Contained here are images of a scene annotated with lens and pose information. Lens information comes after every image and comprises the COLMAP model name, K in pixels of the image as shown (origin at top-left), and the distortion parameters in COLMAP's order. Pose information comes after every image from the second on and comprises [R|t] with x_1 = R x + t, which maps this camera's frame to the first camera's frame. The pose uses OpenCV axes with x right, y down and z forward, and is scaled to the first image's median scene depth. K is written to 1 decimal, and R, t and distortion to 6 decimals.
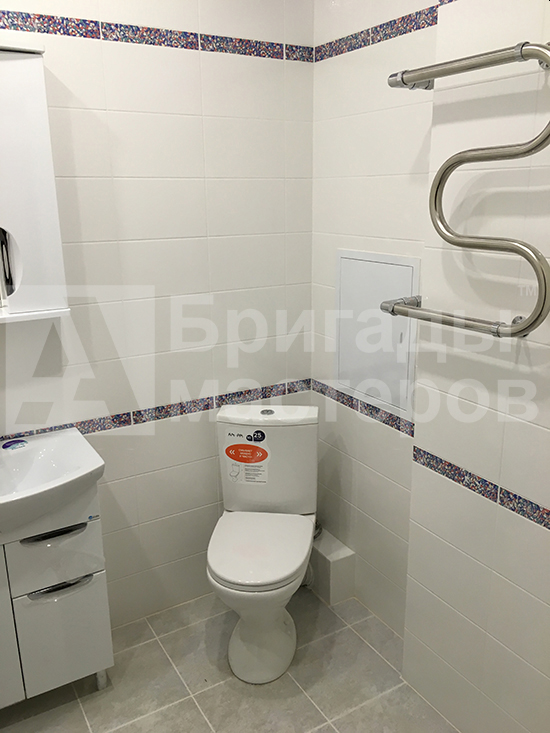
lens RADIAL K [[625.4, 0, 276.5], [0, 625.4, 367.7], [0, 0, 1]] dist [0.085960, -0.123066]
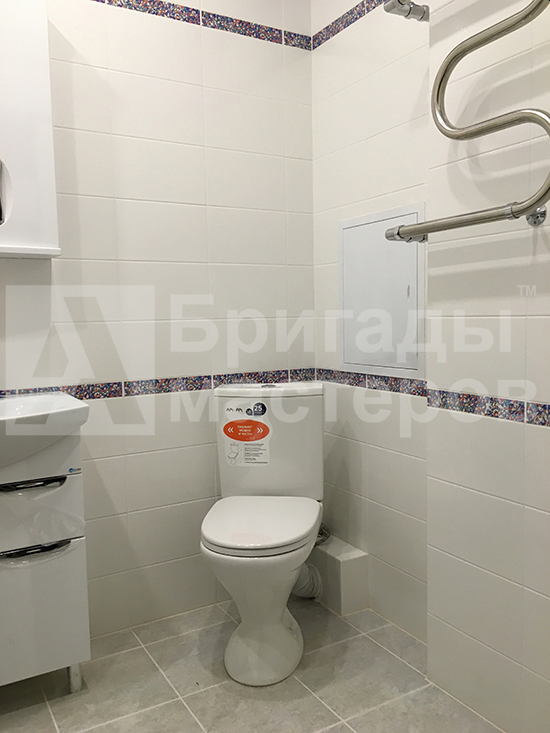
lens RADIAL K [[625.4, 0, 276.5], [0, 625.4, 367.7], [0, 0, 1]] dist [0.085960, -0.123066]
pose [[0.999928, -0.008801, -0.008161, 0.005712], [0.007125, 0.982427, -0.186511, 0.240806], [0.009660, 0.186439, 0.982419, 0.085325]]
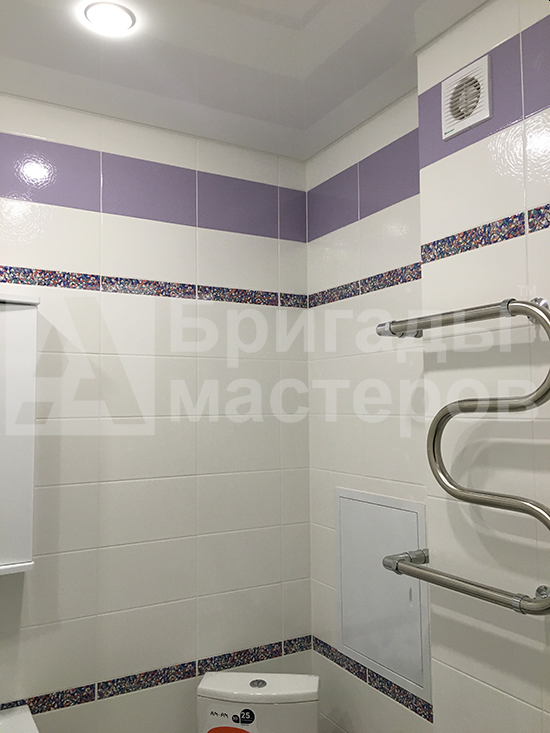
lens RADIAL K [[625.4, 0, 276.5], [0, 625.4, 367.7], [0, 0, 1]] dist [0.085960, -0.123066]
pose [[0.999838, -0.000503, -0.017976, 0.028327], [-0.005444, 0.944242, -0.329206, -0.054240], [0.017139, 0.329251, 0.944087, 0.063868]]
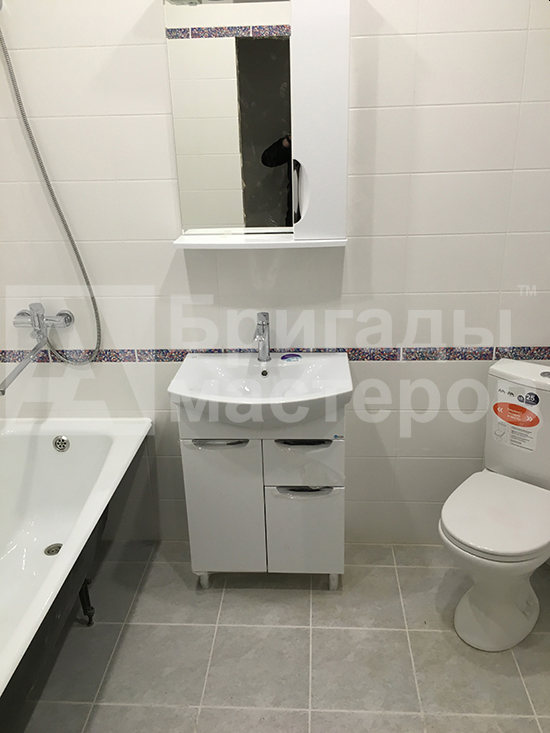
lens RADIAL K [[625.4, 0, 276.5], [0, 625.4, 367.7], [0, 0, 1]] dist [0.085960, -0.123066]
pose [[0.825957, 0.190281, -0.530649, 0.153978], [-0.134281, 0.980626, 0.142624, -0.016119], [0.547507, -0.046545, 0.835506, 0.048708]]
